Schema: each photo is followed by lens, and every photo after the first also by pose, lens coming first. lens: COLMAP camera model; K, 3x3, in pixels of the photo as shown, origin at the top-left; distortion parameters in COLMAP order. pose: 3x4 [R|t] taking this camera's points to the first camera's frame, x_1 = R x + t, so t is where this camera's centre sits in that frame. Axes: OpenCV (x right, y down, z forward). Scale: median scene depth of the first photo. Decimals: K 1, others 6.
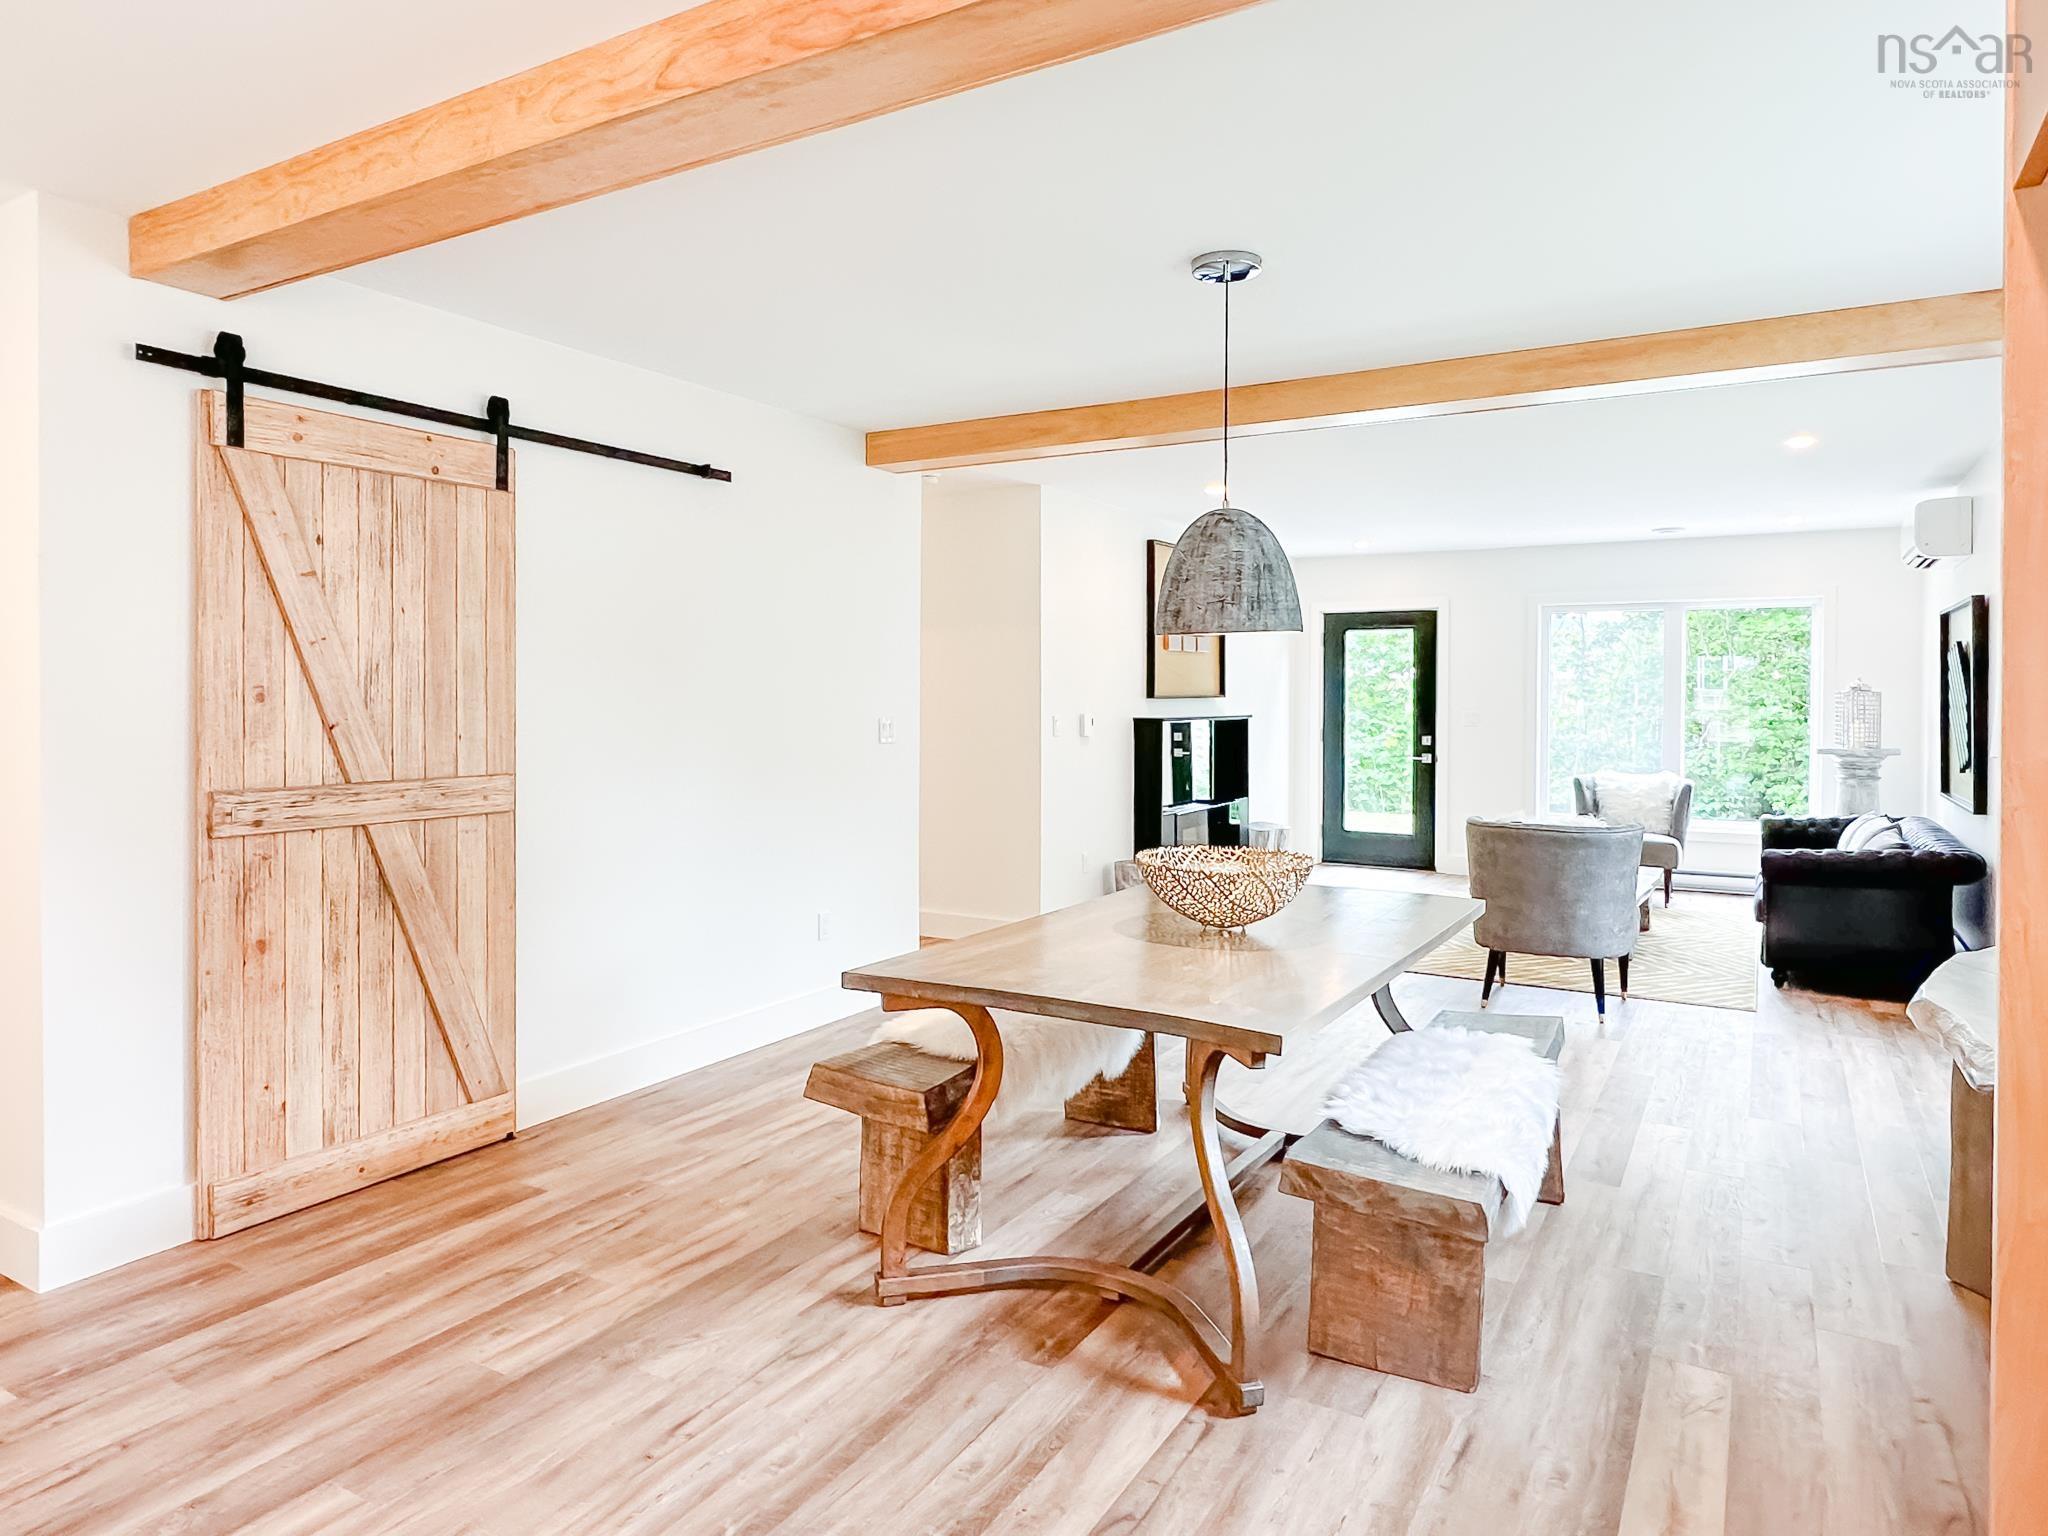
lens RADIAL K [[1268.4, 0, 1019.1], [0, 1268.4, 713.8], [0, 0, 1]] dist [0.013627, 0.000605]
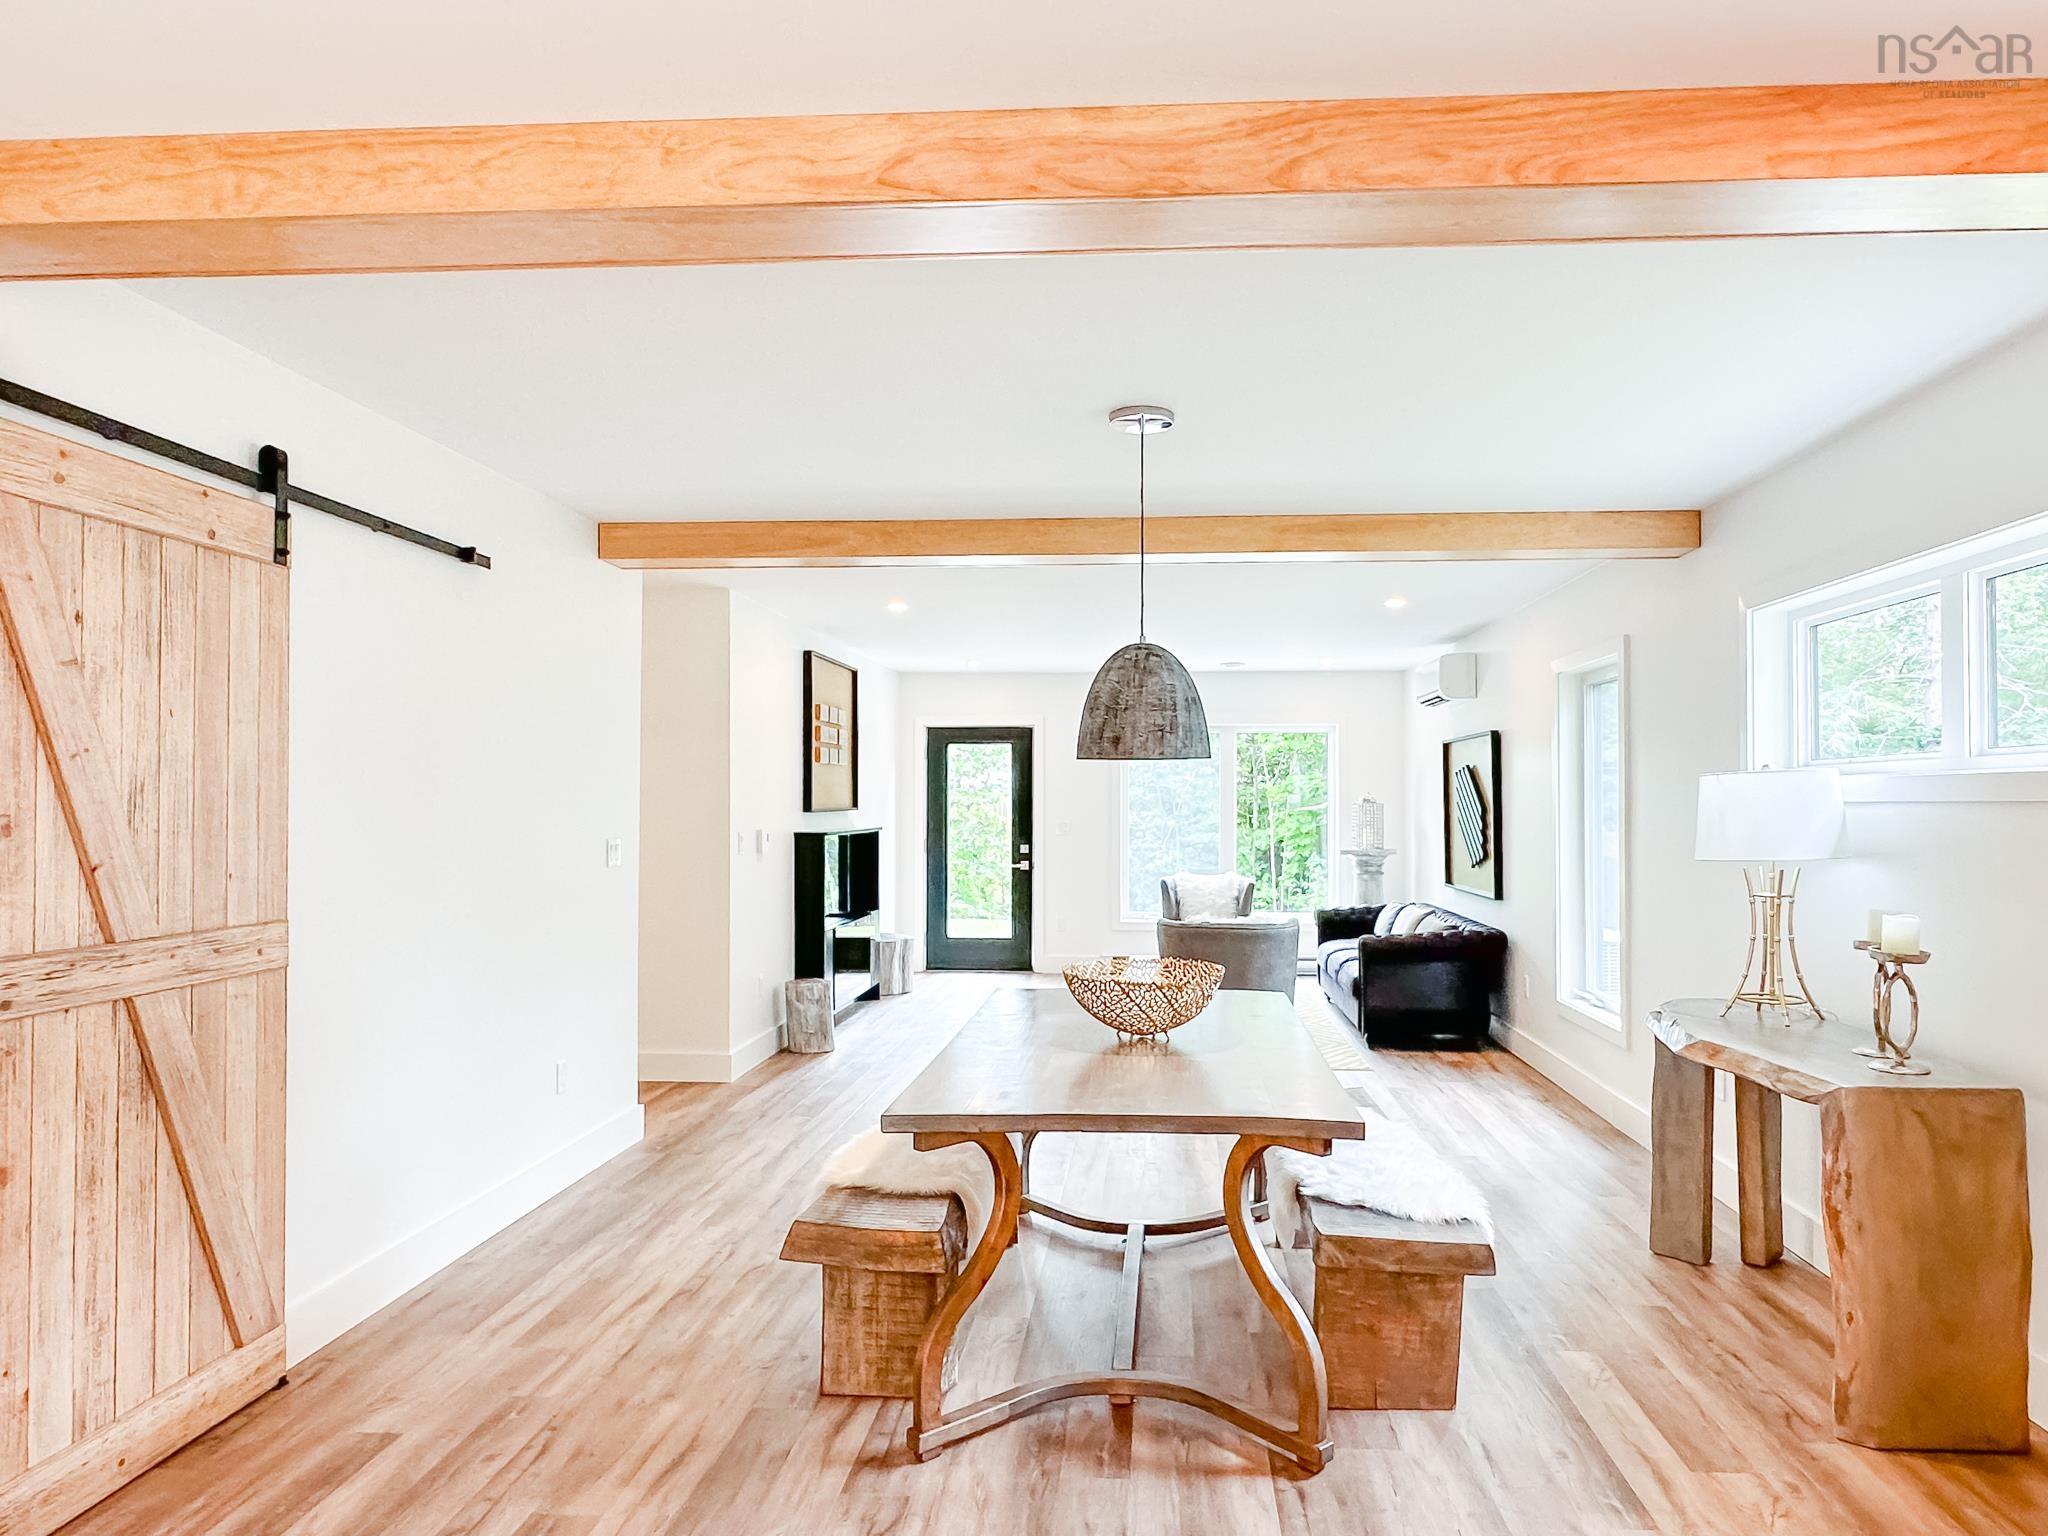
lens RADIAL K [[1273.5, 0, 1084.8], [0, 1273.5, 789.7], [0, 0, 1]] dist [0.012856, 0.000295]
pose [[0.888844, 0.002397, 0.458204, -0.325273], [0.008600, 0.999723, -0.021911, -0.012577], [-0.458130, 0.023416, 0.888577, 0.058820]]
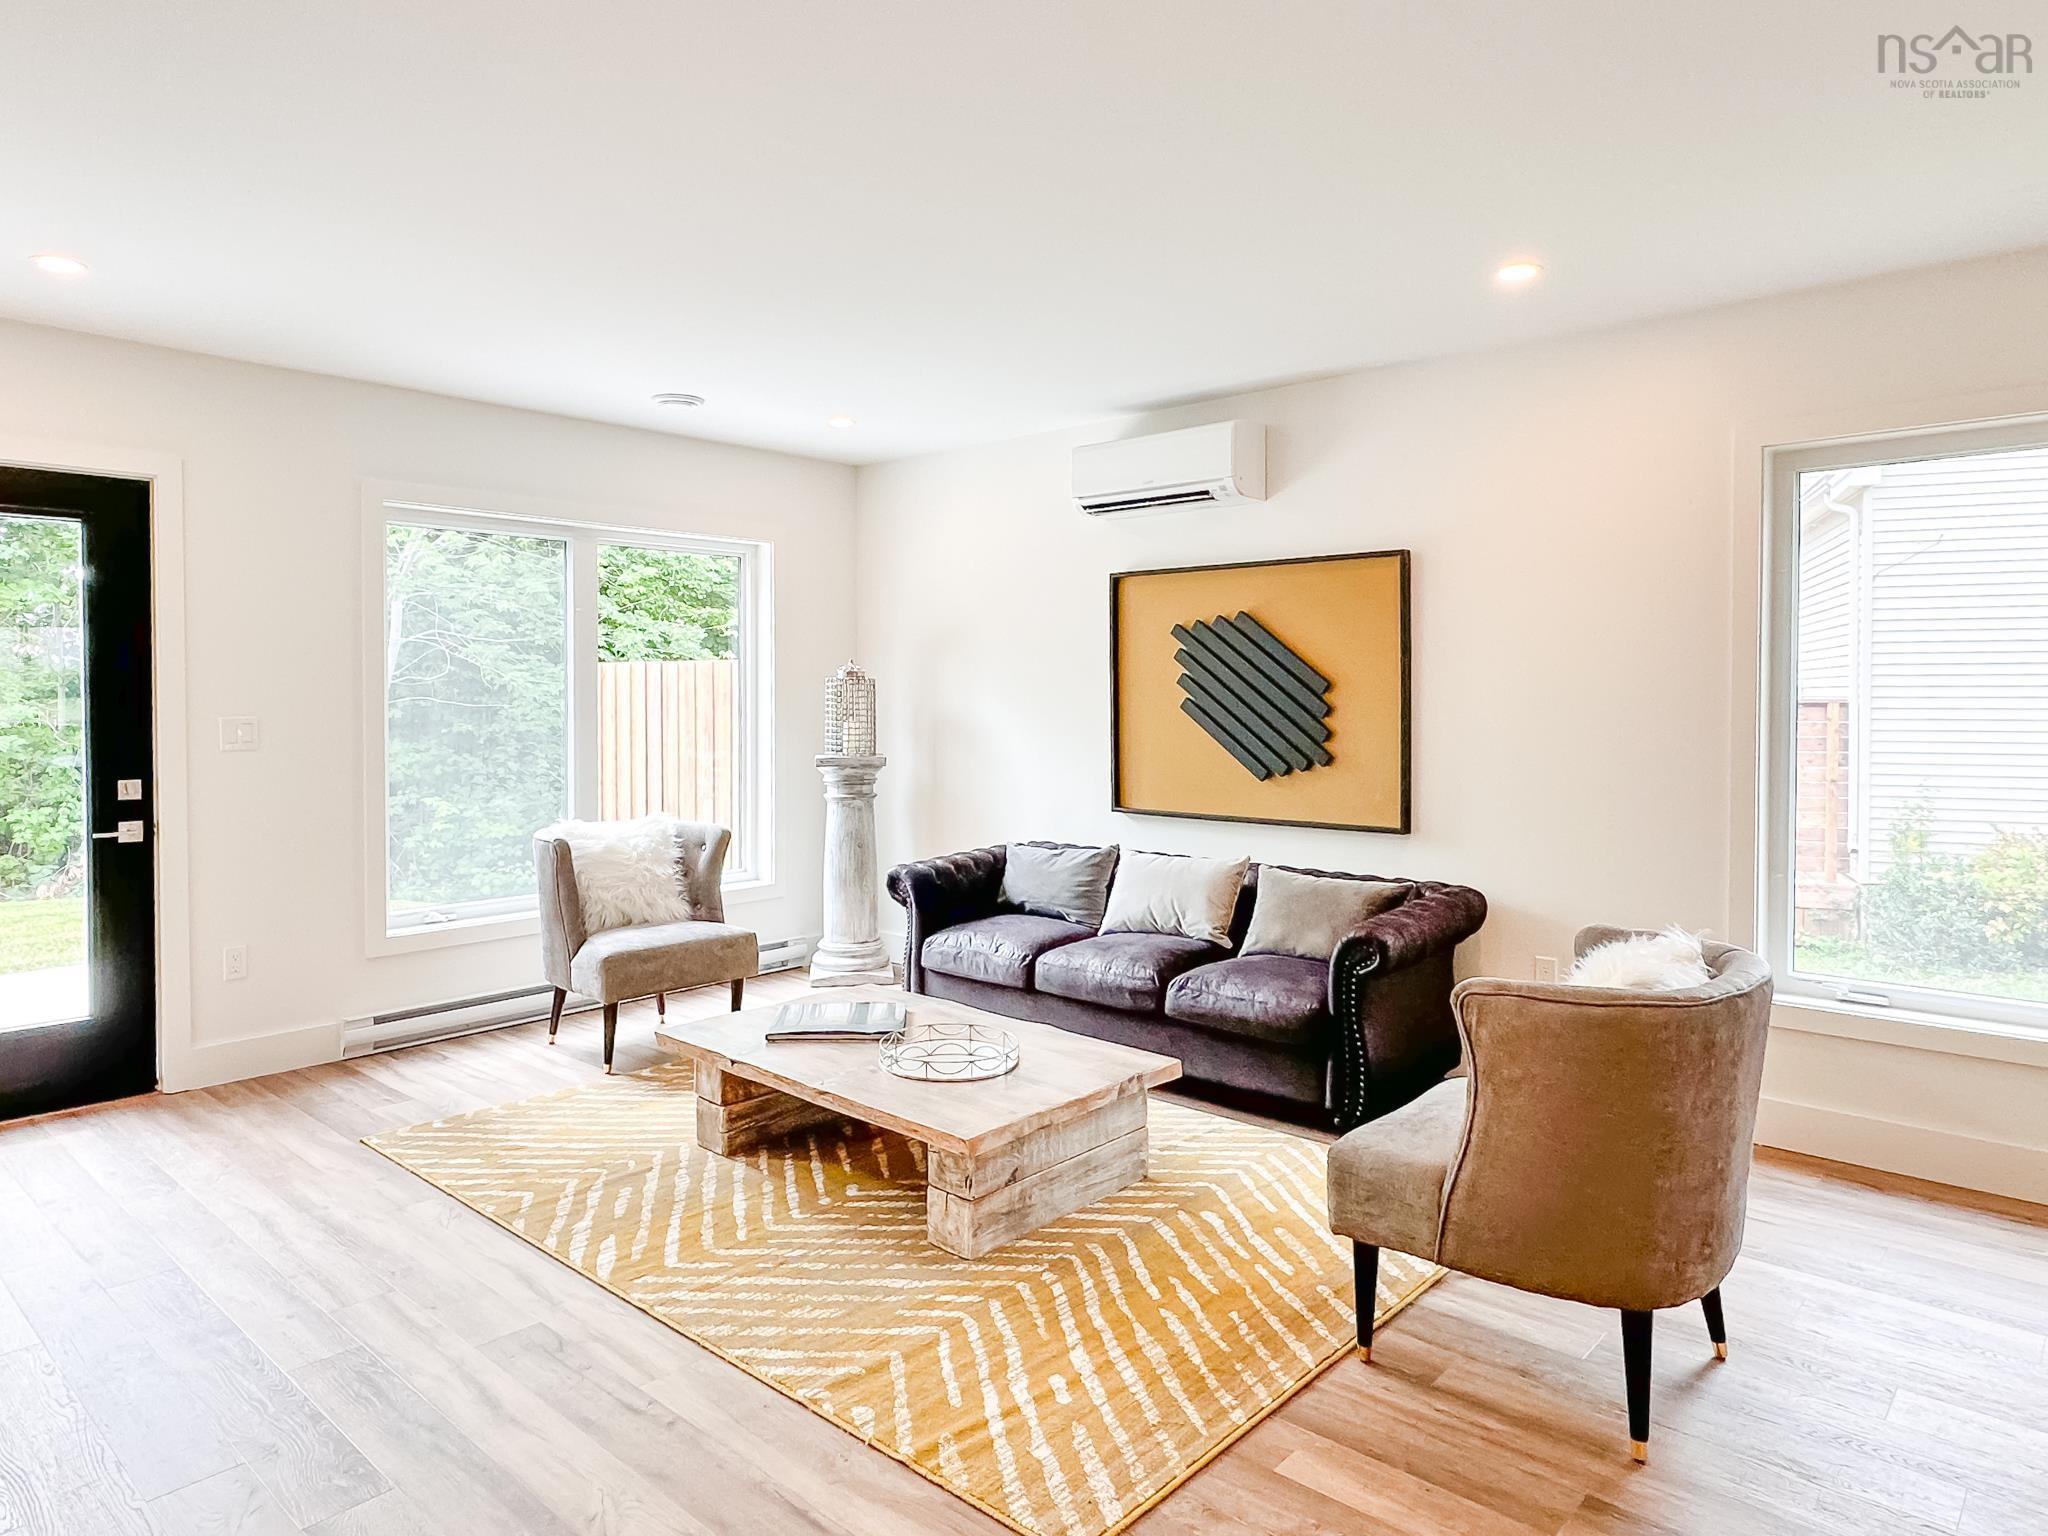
lens RADIAL K [[1273.4, 0, 1017.0], [0, 1273.4, 727.7], [0, 0, 1]] dist [-0.000171, 0.000680]
pose [[0.206010, -0.030438, 0.978076, -0.083666], [0.016747, 0.999479, 0.027576, -0.016661], [-0.978407, 0.010699, 0.206413, 1.617666]]
